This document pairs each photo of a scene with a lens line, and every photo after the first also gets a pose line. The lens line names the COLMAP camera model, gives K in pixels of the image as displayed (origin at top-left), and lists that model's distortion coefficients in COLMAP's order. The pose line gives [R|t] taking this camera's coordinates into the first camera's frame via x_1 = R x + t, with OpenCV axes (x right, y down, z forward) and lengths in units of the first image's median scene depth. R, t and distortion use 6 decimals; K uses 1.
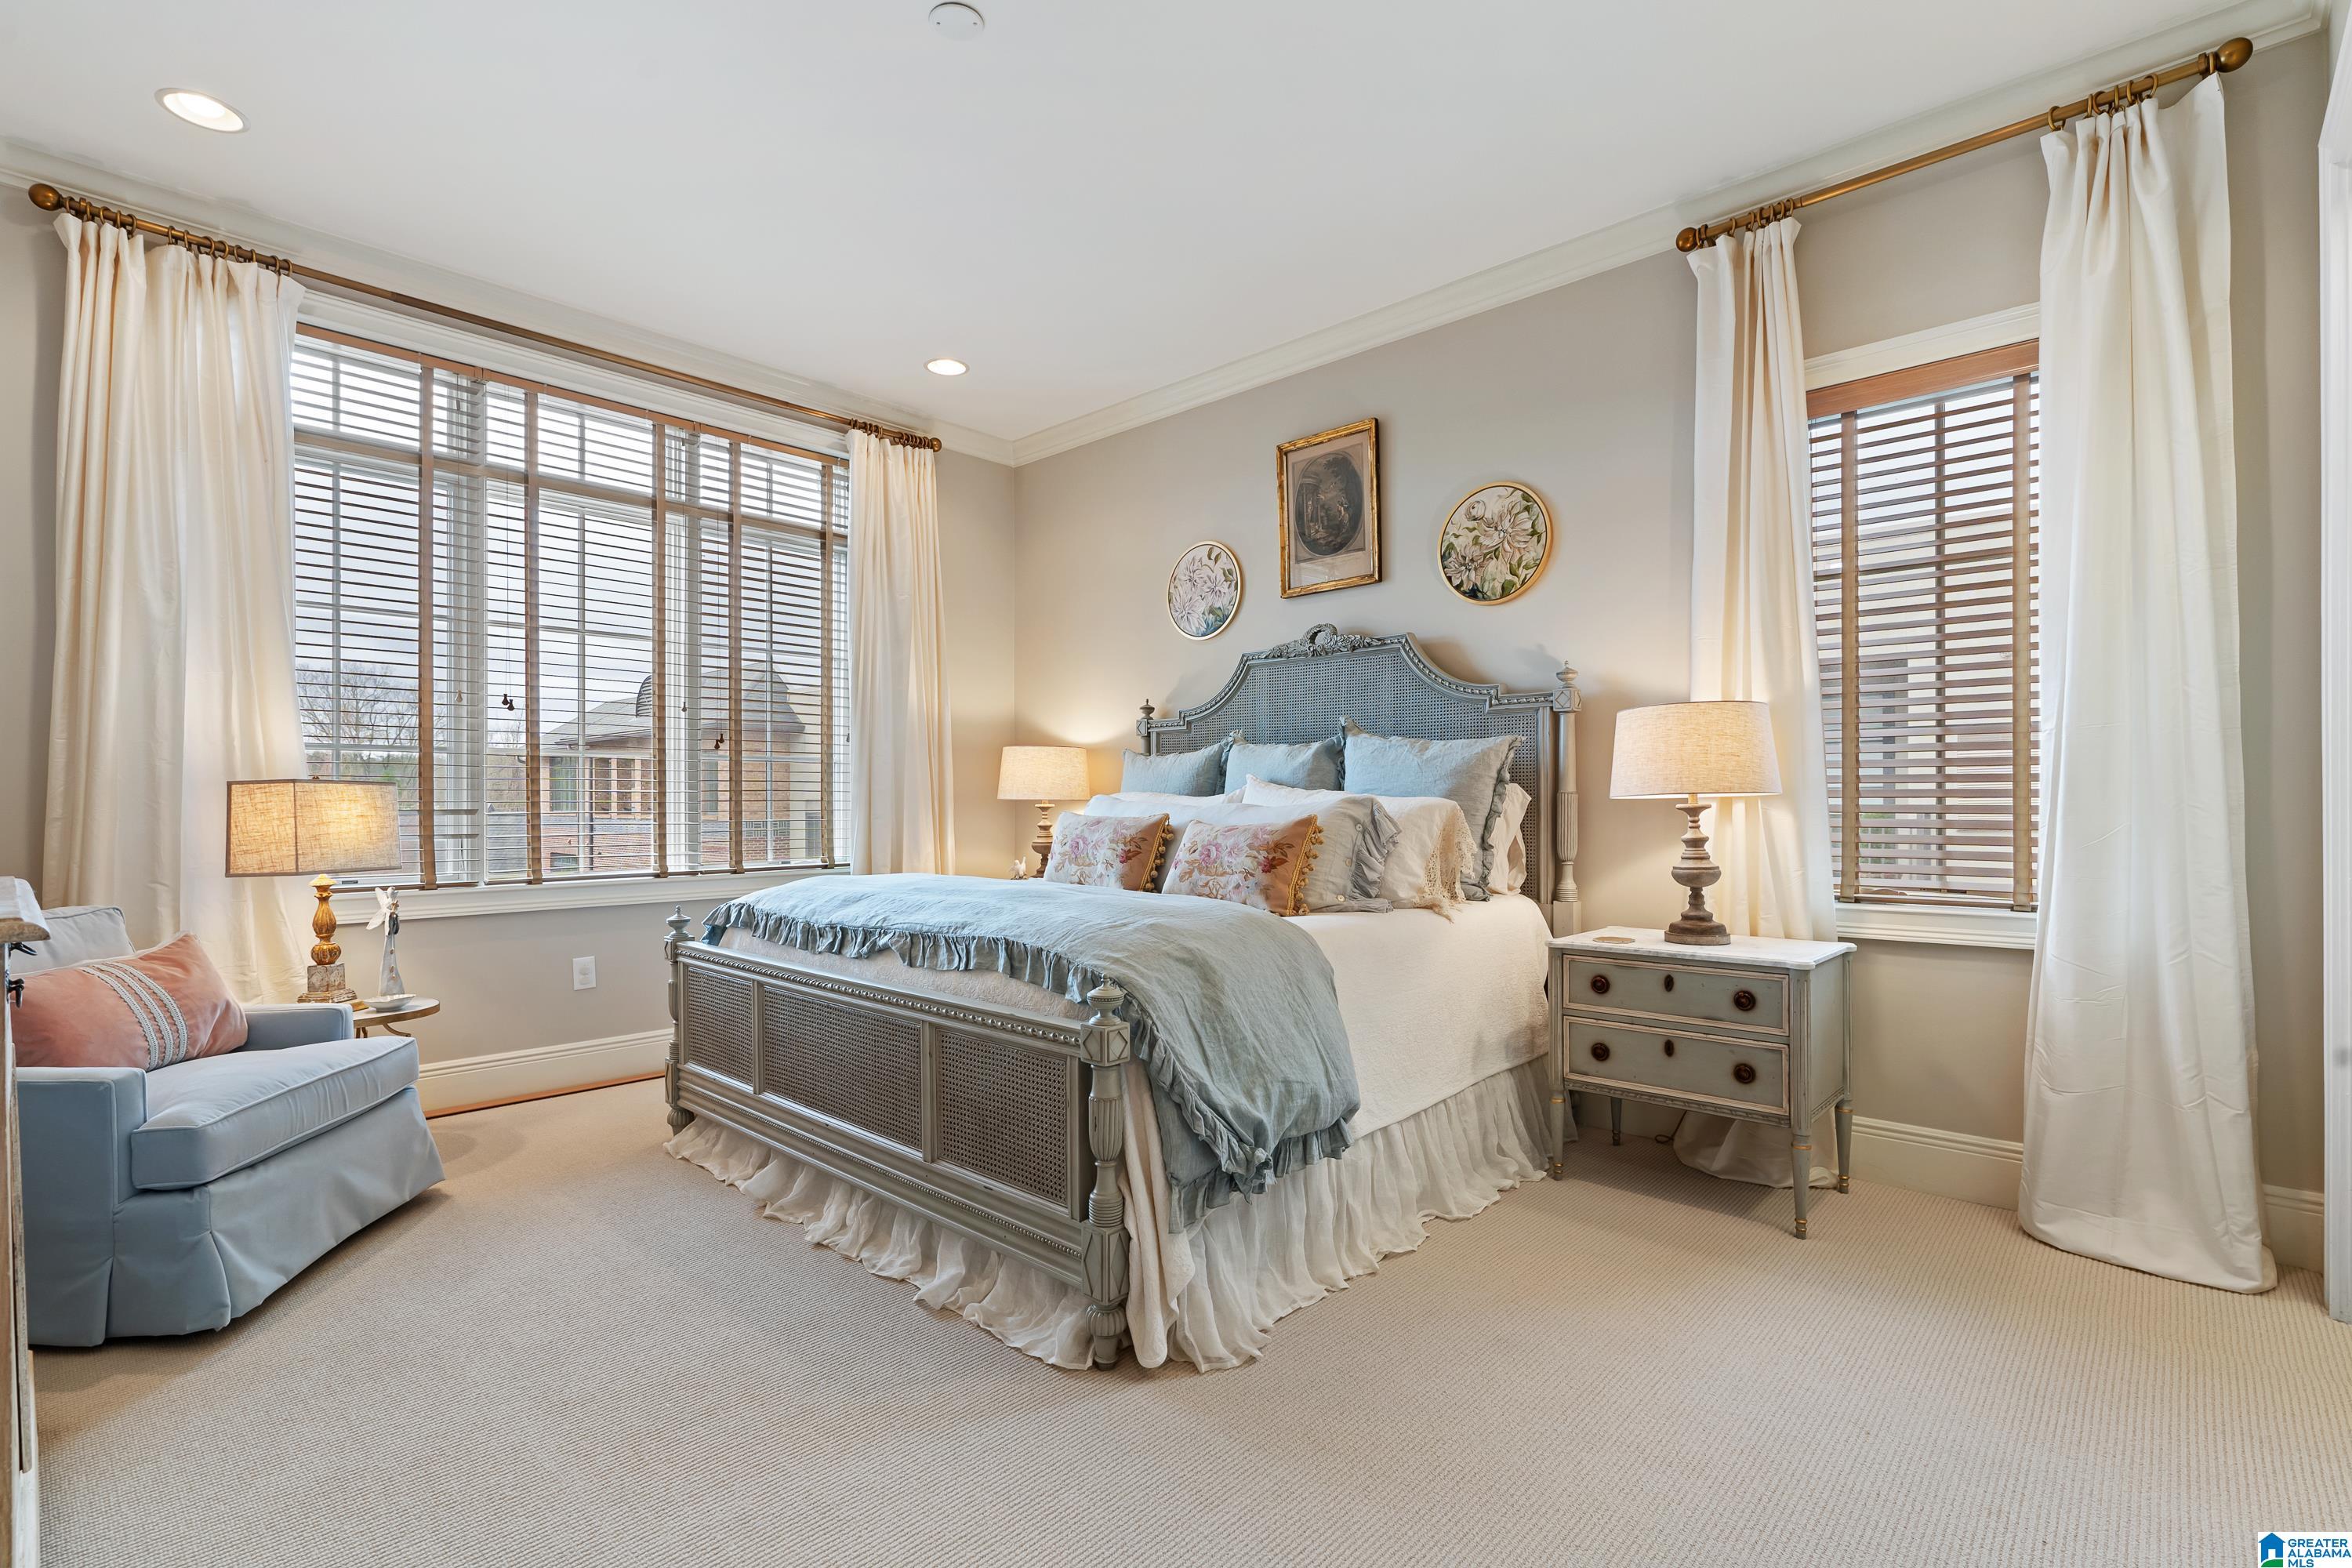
lens RADIAL K [[1076.3, 0, 1184.1], [0, 1076.3, 804.2], [0, 0, 1]] dist [-0.007861, 0.001638]
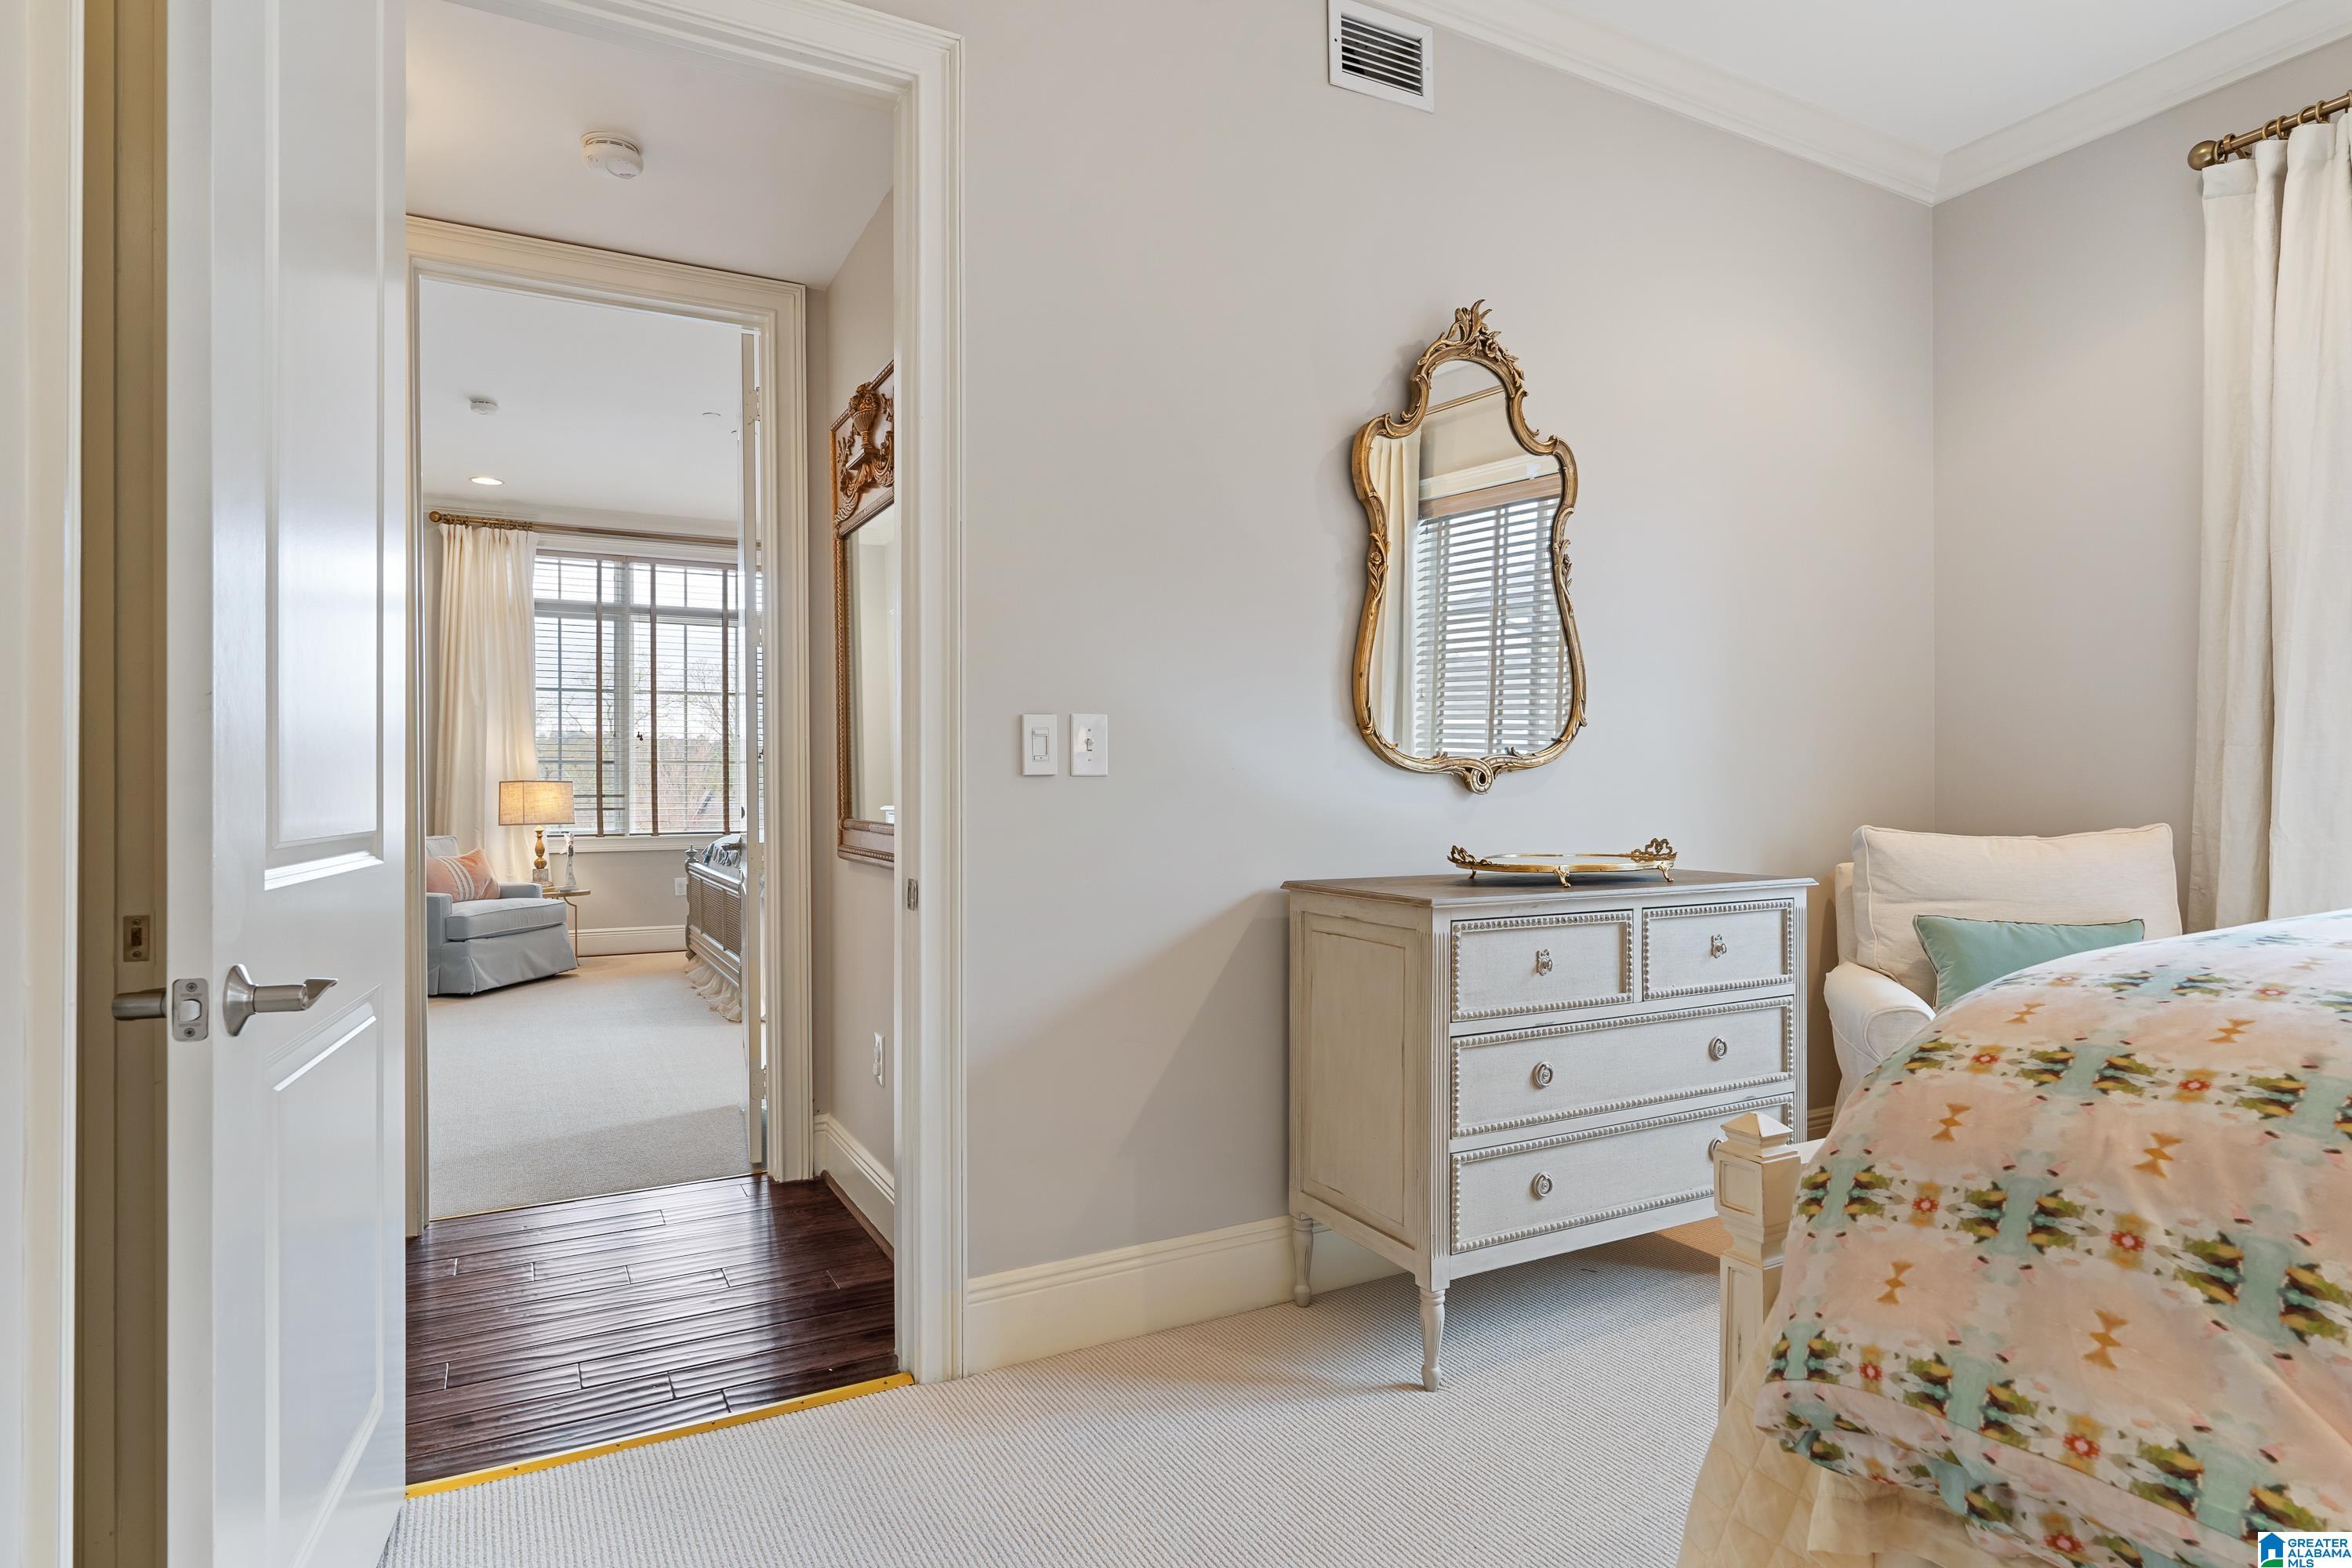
lens RADIAL K [[1224.7, 0, 1179.7], [0, 1224.7, 790.7], [0, 0, 1]] dist [0.001852, 0.000061]
pose [[0.950540, 0.005304, -0.310558, 0.934061], [-0.004987, 0.999986, 0.001815, -0.010428], [0.310563, -0.000177, 0.950553, -0.732423]]
